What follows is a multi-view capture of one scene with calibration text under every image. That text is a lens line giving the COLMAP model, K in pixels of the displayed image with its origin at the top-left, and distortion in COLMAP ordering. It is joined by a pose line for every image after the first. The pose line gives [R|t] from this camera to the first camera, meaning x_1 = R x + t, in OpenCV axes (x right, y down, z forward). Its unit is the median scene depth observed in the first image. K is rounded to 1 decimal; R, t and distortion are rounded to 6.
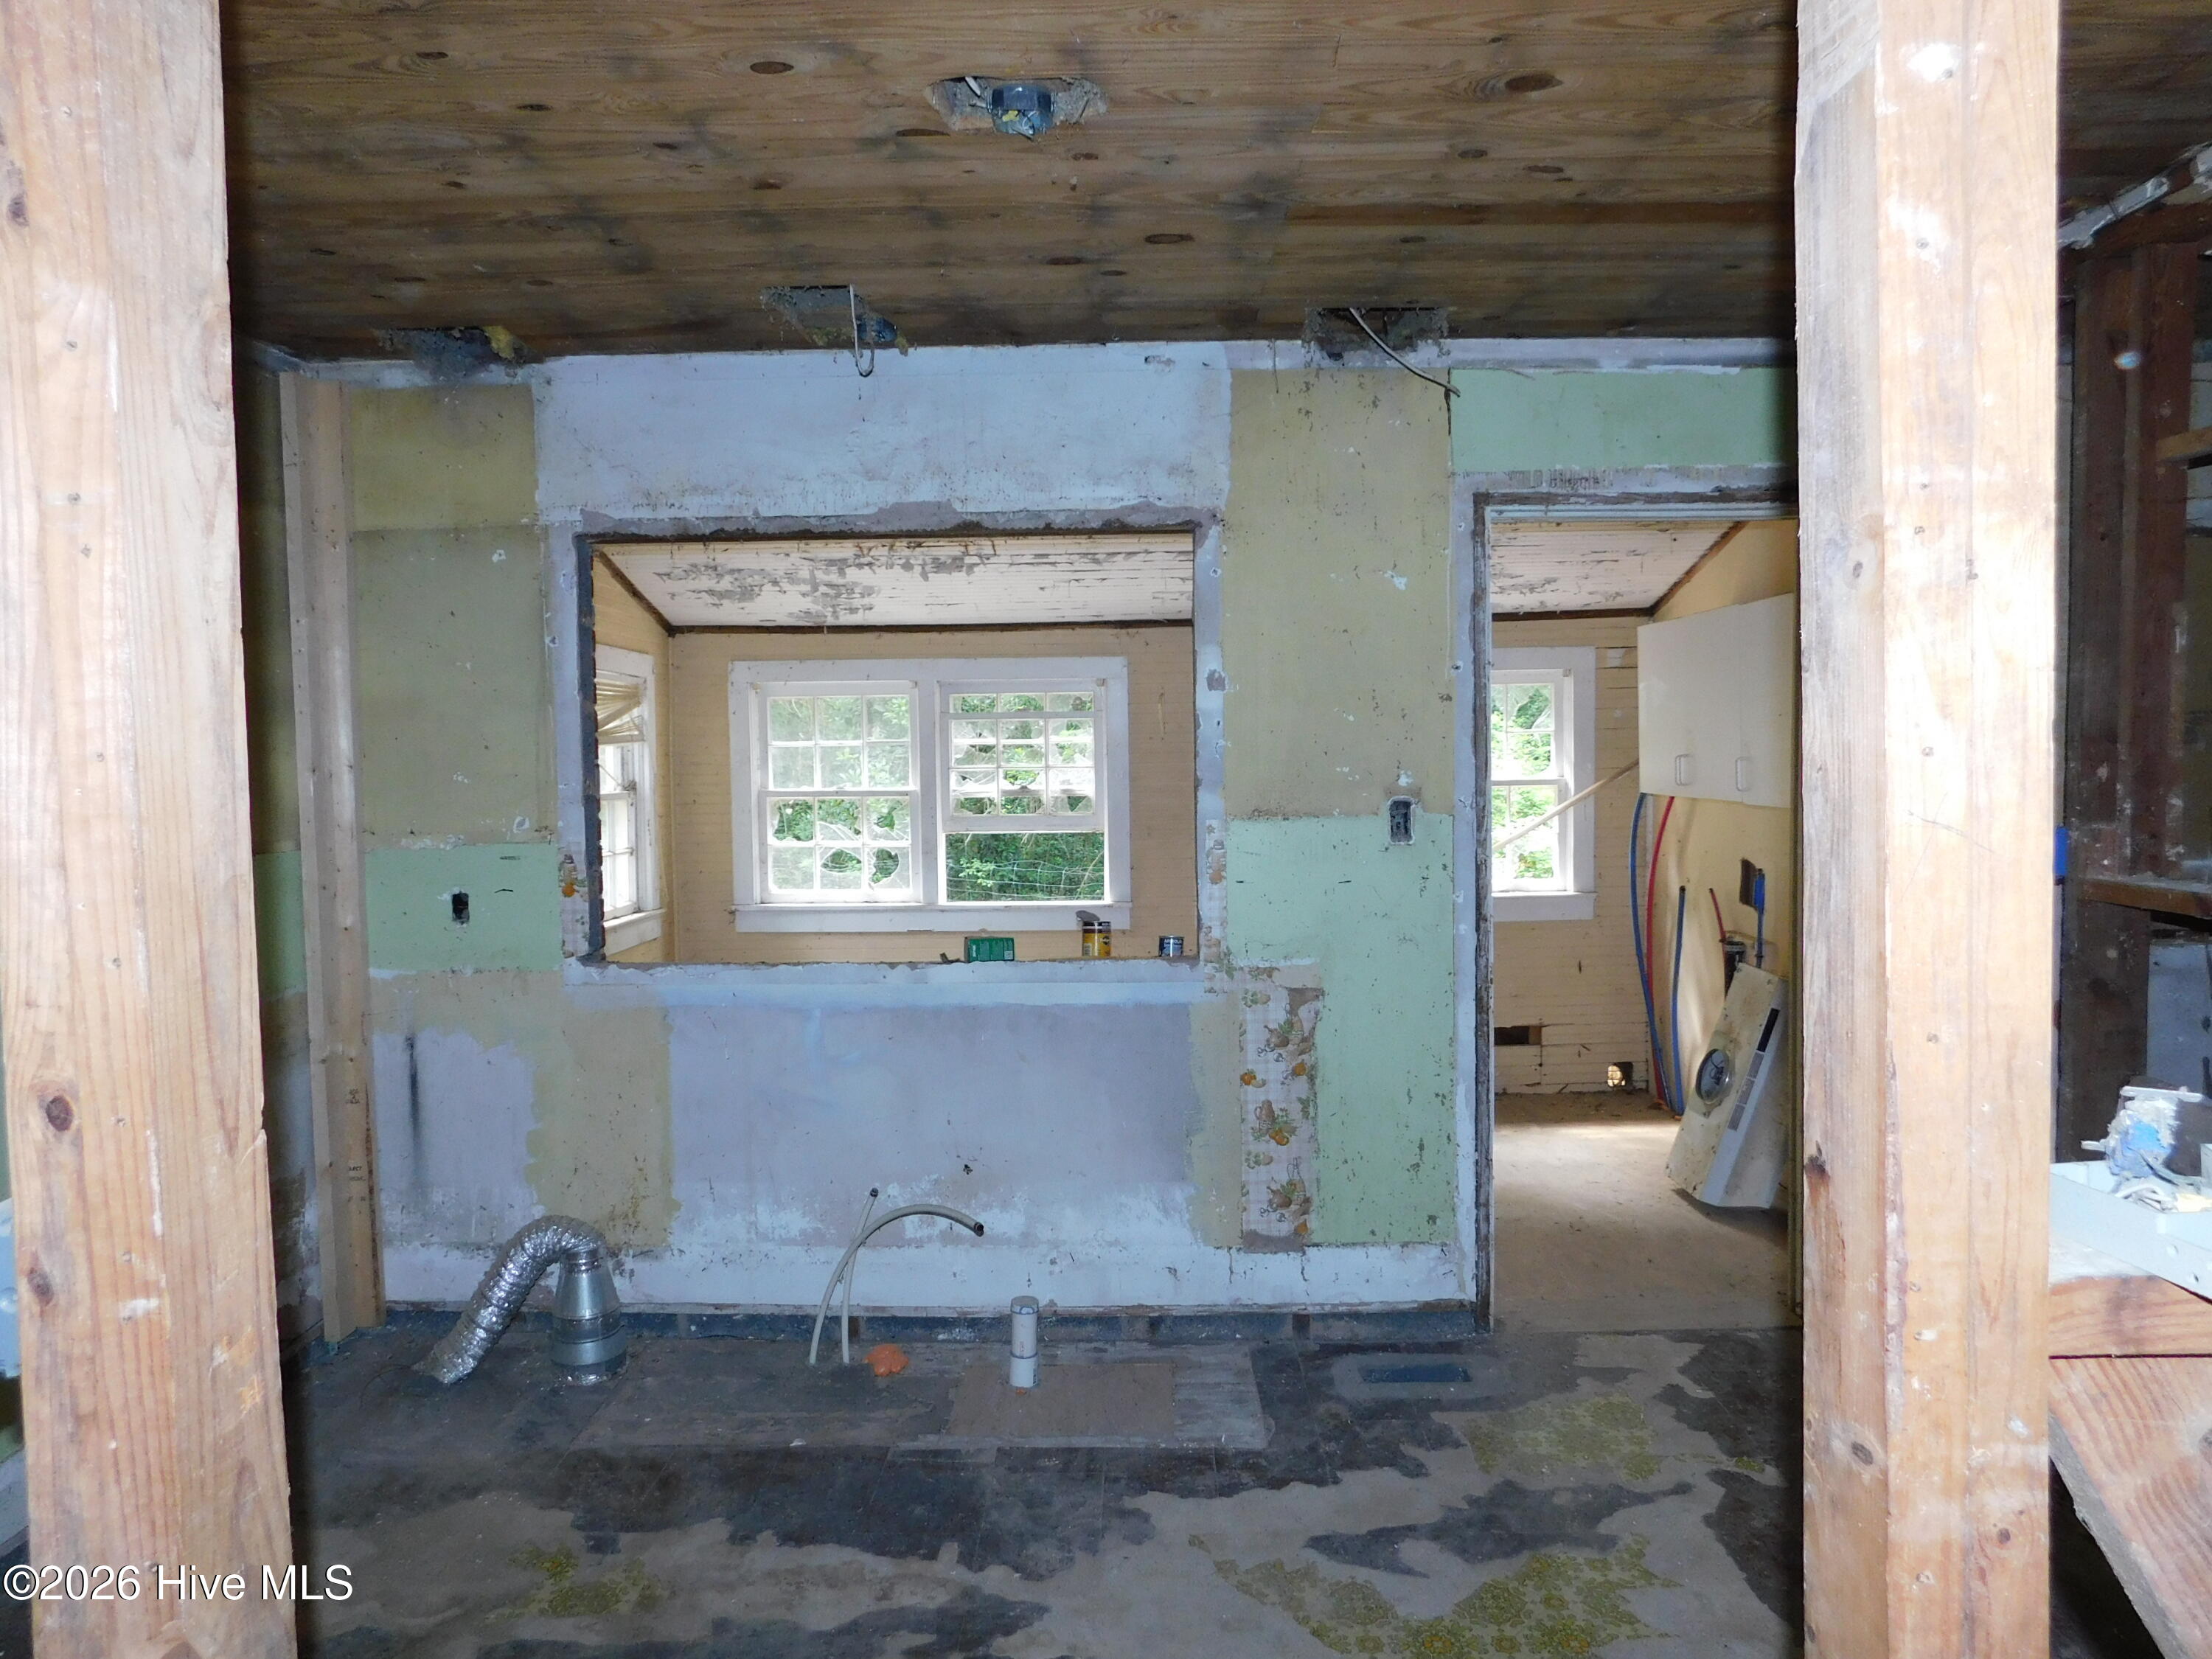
lens RADIAL K [[1464.7, 0, 1106.0], [0, 1464.7, 820.0], [0, 0, 1]] dist [-0.062632, 0.054957]
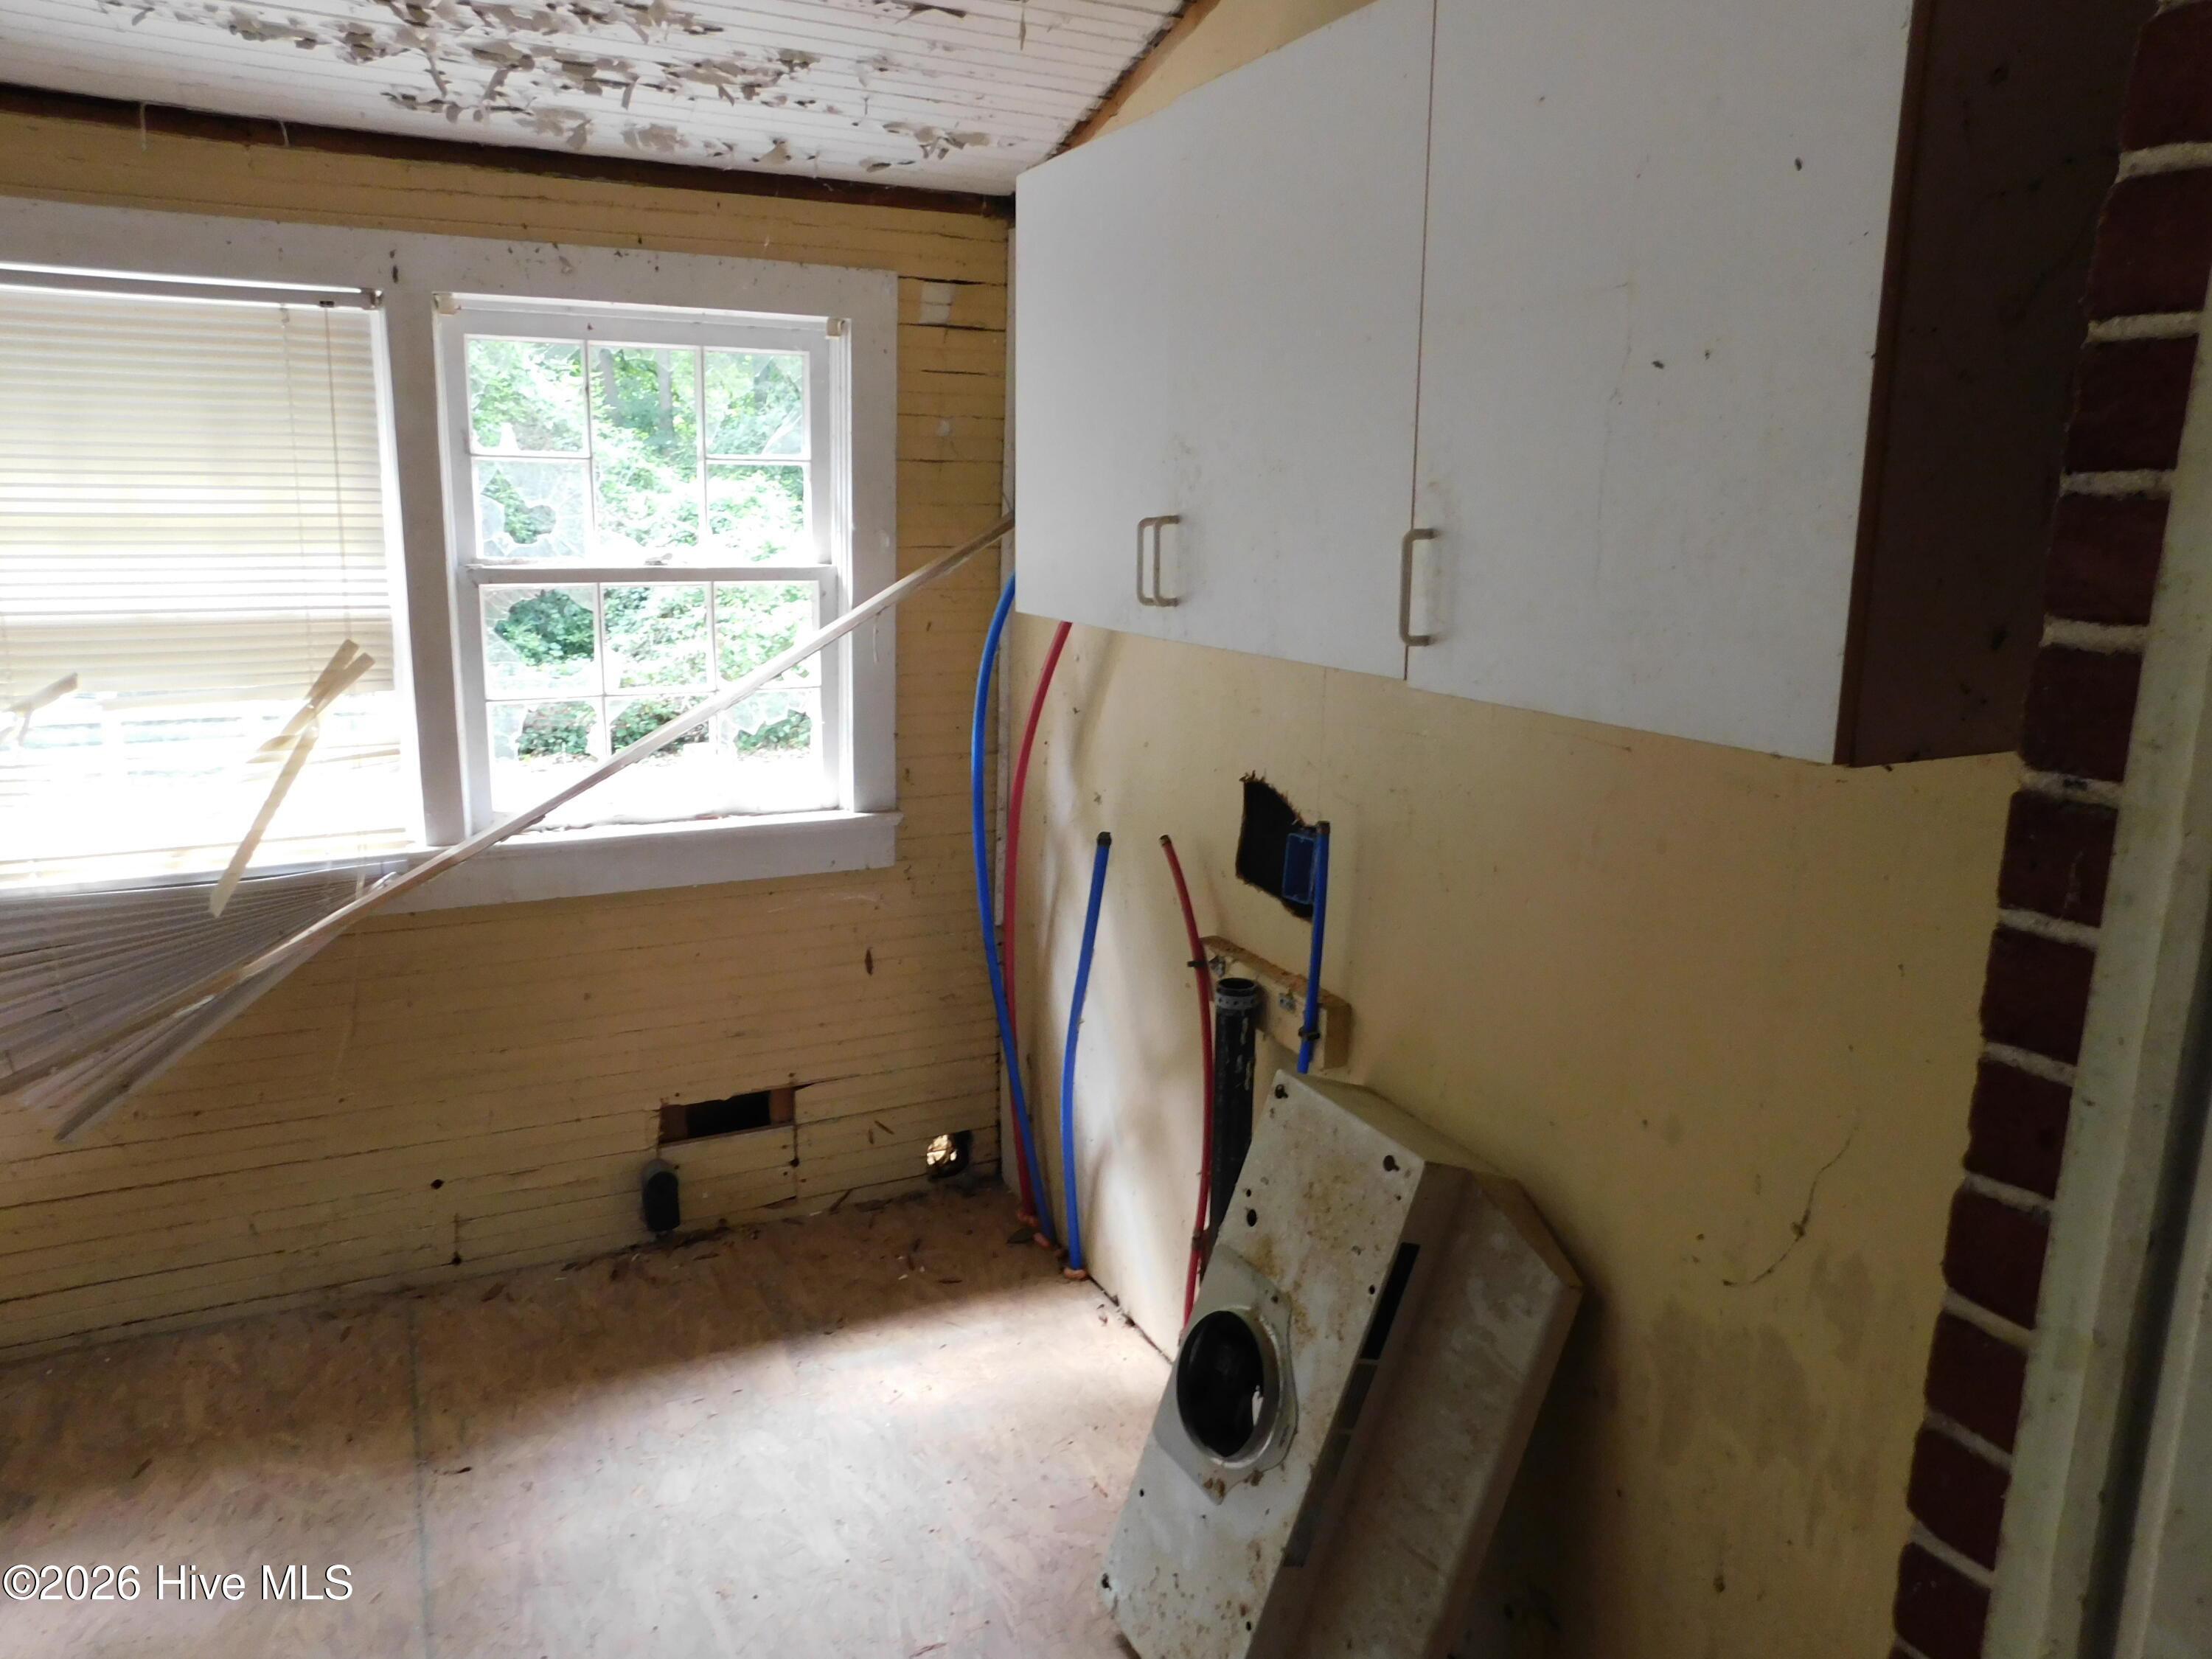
lens RADIAL K [[1464.7, 0, 1106.0], [0, 1464.7, 820.0], [0, 0, 1]] dist [-0.062632, 0.054957]
pose [[0.884393, -0.056958, 0.463254, 0.175949], [-0.014413, 0.988720, 0.149082, -0.019775], [-0.466520, -0.138525, 0.873596, 0.555106]]
